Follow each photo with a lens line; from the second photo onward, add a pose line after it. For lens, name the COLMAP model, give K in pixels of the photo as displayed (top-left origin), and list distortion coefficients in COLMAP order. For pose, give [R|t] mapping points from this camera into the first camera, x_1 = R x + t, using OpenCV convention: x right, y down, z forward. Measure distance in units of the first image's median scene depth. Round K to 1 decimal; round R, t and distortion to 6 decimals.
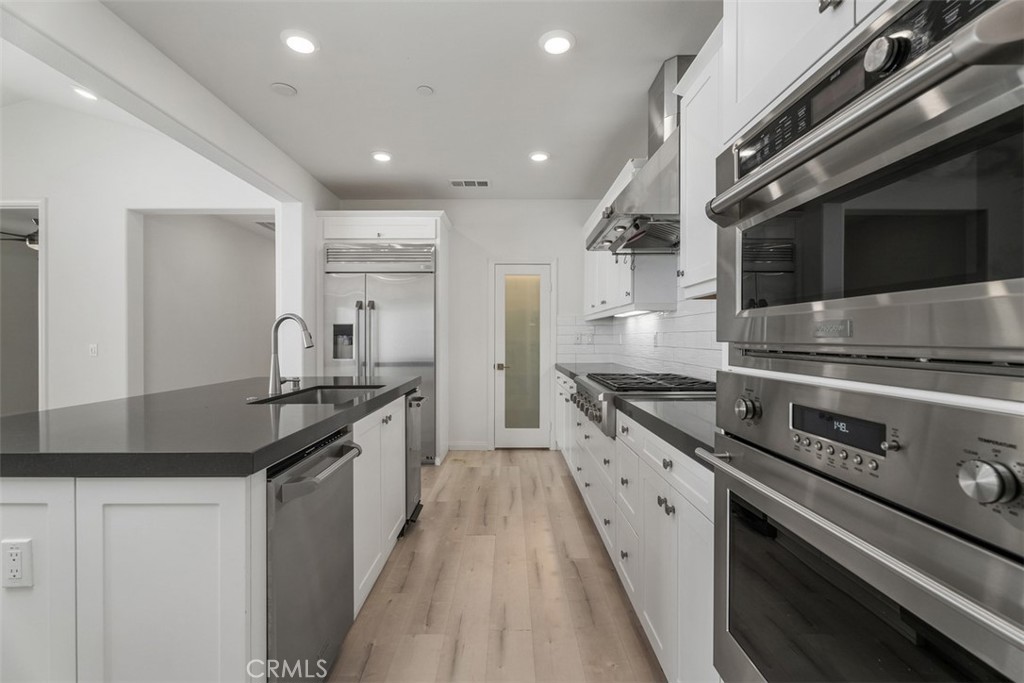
lens RADIAL K [[454.1, 0, 511.7], [0, 454.1, 338.9], [0, 0, 1]] dist [-0.001340, -0.000733]
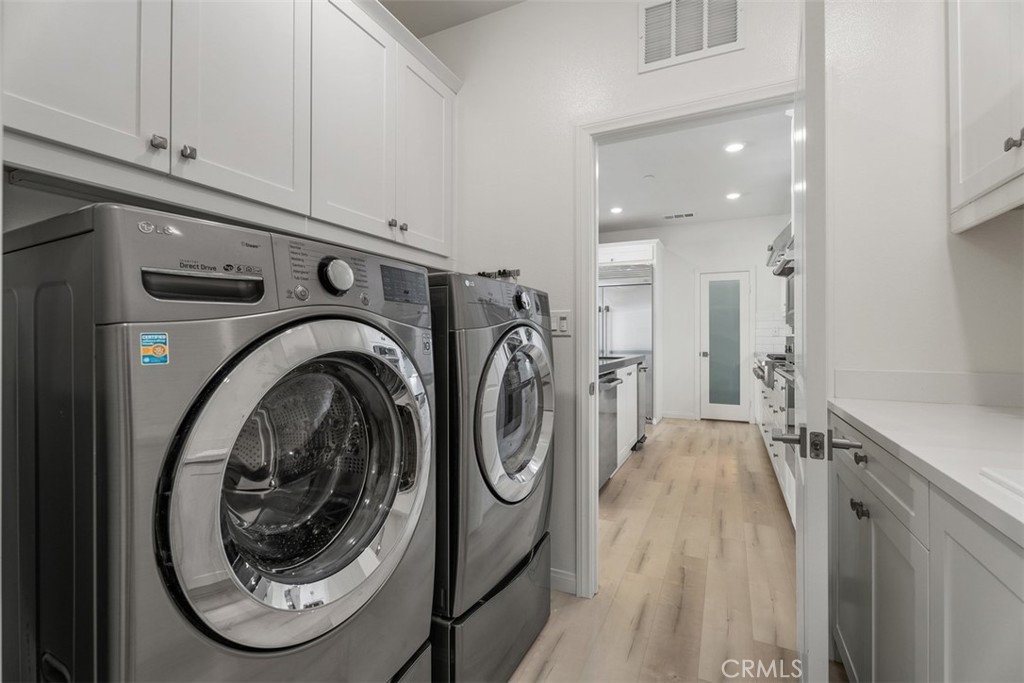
lens RADIAL K [[454.1, 0, 511.7], [0, 454.1, 338.9], [0, 0, 1]] dist [-0.001340, -0.000733]
pose [[0.900097, -0.001878, -0.435686, 0.048461], [0.002244, 0.999997, 0.000326, 0.019796], [0.435684, -0.001272, 0.900099, -0.440341]]
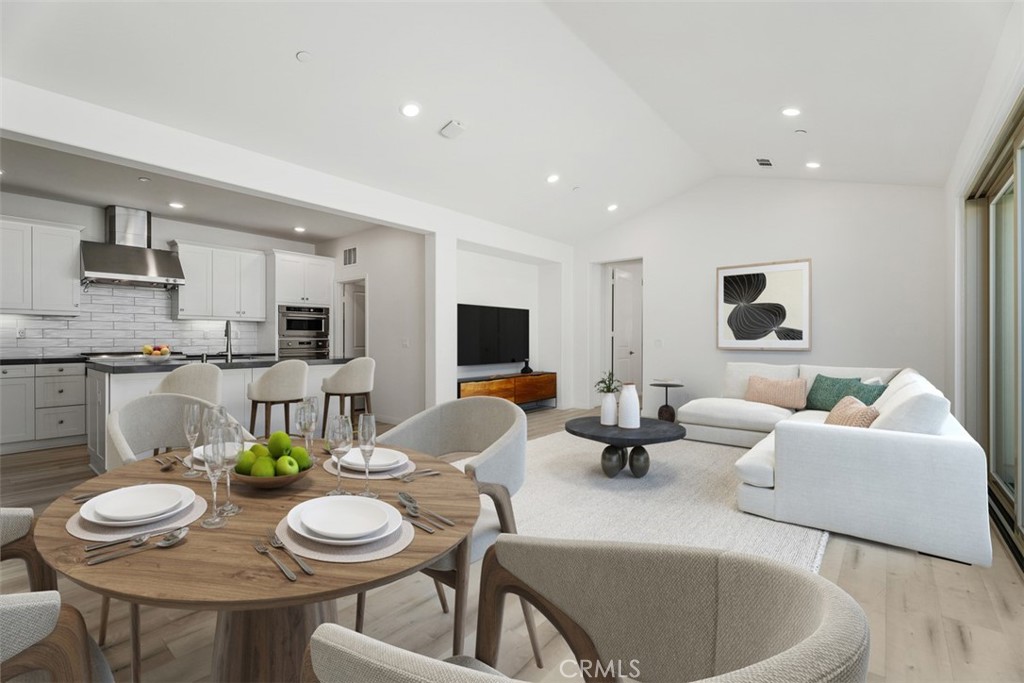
lens RADIAL K [[454.1, 0, 511.7], [0, 454.1, 338.9], [0, 0, 1]] dist [-0.001340, -0.000733]
pose [[-0.763477, 0.001945, 0.645832, -1.460955], [0.001481, 0.999998, -0.001260, 0.018968], [-0.645833, -0.000006, -0.763478, 0.902386]]
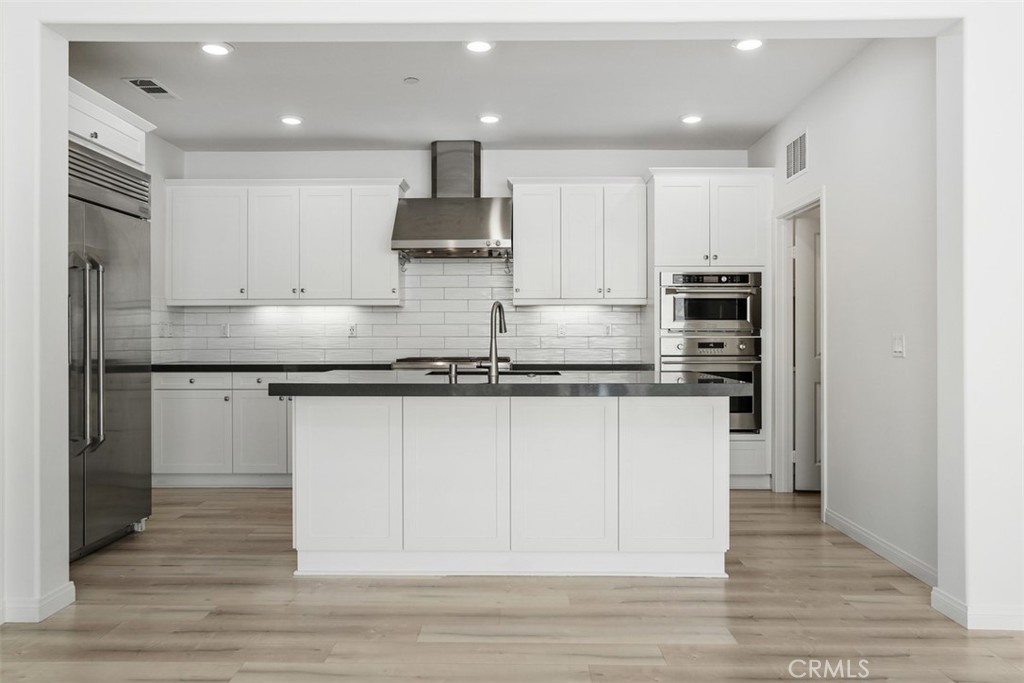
lens RADIAL K [[718.5, 0, 512.0], [0, 718.5, 341.5], [0, 0, 1]] dist [-0.006321, 0.000451]
pose [[0.019880, -0.004873, 0.999791, -1.156564], [0.002832, 0.999984, 0.004817, 0.017009], [-0.999798, 0.002736, 0.019893, 0.482995]]
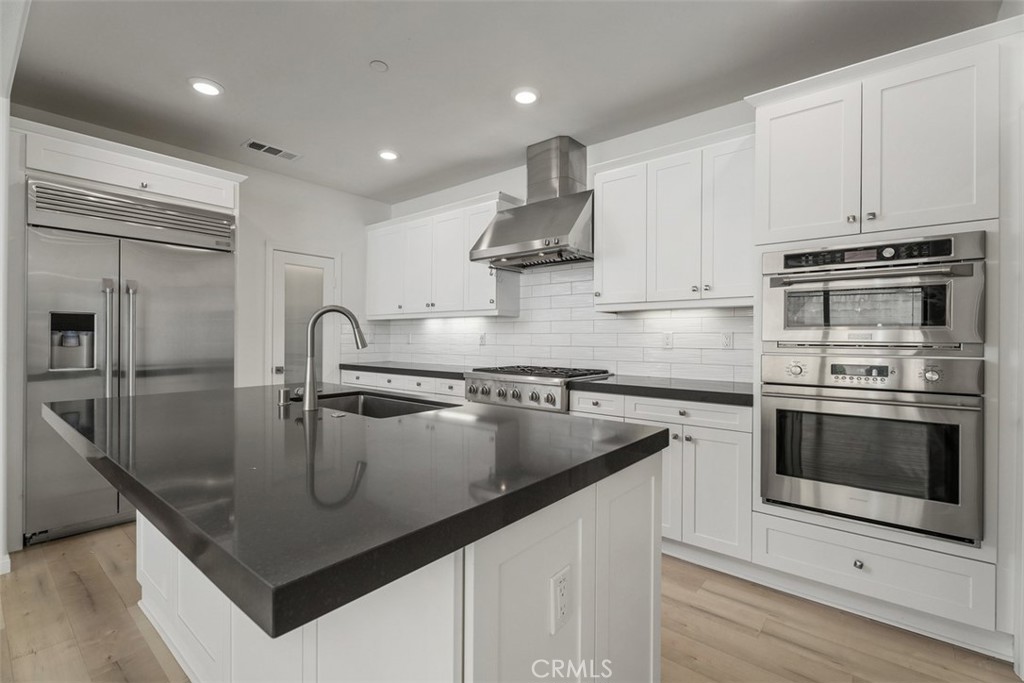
lens RADIAL K [[454.1, 0, 511.7], [0, 454.1, 338.9], [0, 0, 1]] dist [-0.001340, -0.000733]
pose [[0.641757, 0.003309, 0.766901, -0.466172], [-0.004649, 0.999989, -0.000424, 0.000903], [-0.766894, -0.003294, 0.641765, 0.133597]]
